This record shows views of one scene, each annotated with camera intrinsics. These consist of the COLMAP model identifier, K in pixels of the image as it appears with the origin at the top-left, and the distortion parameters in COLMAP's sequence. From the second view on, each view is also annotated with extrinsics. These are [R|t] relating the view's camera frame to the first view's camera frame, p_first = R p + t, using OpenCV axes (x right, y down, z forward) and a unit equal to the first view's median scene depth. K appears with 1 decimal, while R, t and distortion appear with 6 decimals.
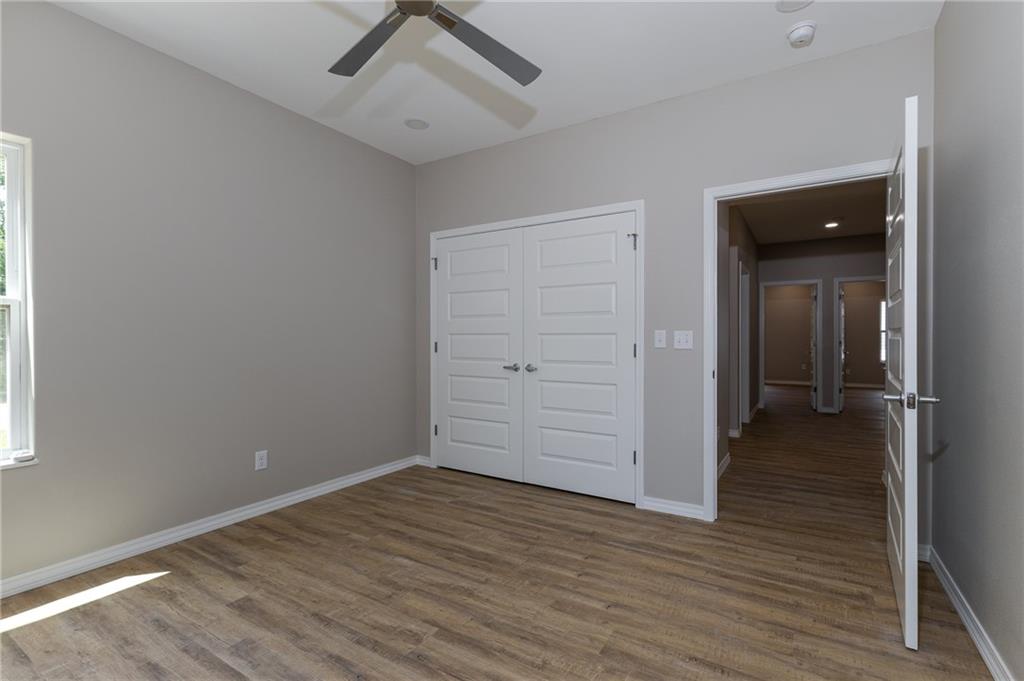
lens RADIAL K [[470.2, 0, 512.5], [0, 470.2, 348.0], [0, 0, 1]] dist [0.015552, 0.000173]
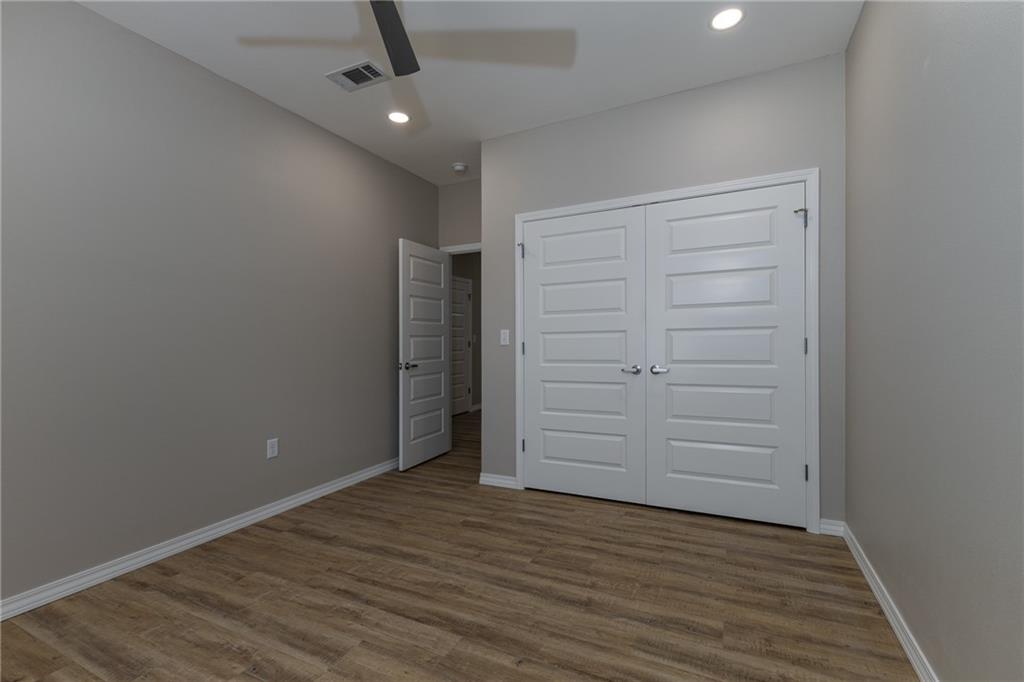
lens RADIAL K [[470.2, 0, 512.5], [0, 470.2, 348.5], [0, 0, 1]] dist [0.015552, 0.000173]
pose [[0.996212, -0.021216, 0.084330, -0.305086], [0.021287, 0.999773, 0.000061, -0.002880], [-0.084312, 0.001735, 0.996438, 0.180025]]
